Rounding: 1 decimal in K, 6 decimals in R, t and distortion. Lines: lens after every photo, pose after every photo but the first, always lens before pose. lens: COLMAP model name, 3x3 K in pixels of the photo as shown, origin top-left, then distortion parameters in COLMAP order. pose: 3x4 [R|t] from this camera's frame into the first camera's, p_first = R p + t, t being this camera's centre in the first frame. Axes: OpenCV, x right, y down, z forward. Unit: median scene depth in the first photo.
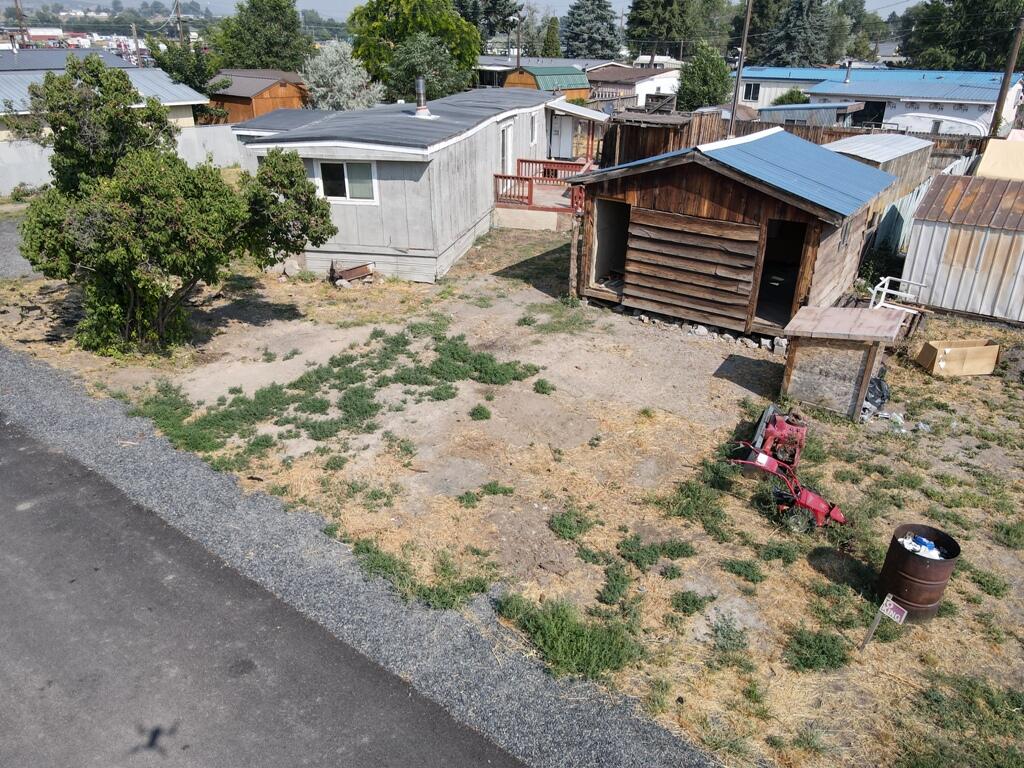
lens RADIAL K [[748.6, 0, 518.2], [0, 748.6, 383.3], [0, 0, 1]] dist [0.003540, 0.032946]
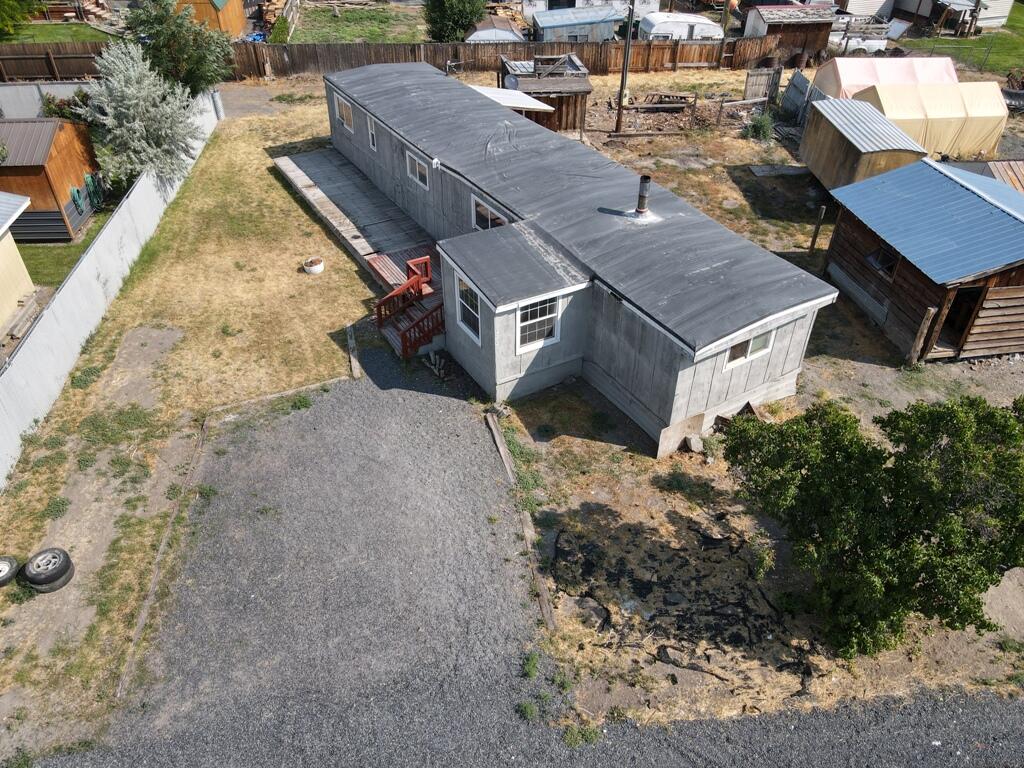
lens RADIAL K [[751.5, 0, 517.3], [0, 751.5, 383.9], [0, 0, 1]] dist [0.006198, 0.013204]
pose [[0.724836, -0.431017, 0.537436, -1.137497], [0.283934, 0.897676, 0.336986, -0.729164], [-0.627690, -0.091663, 0.773048, 0.509697]]
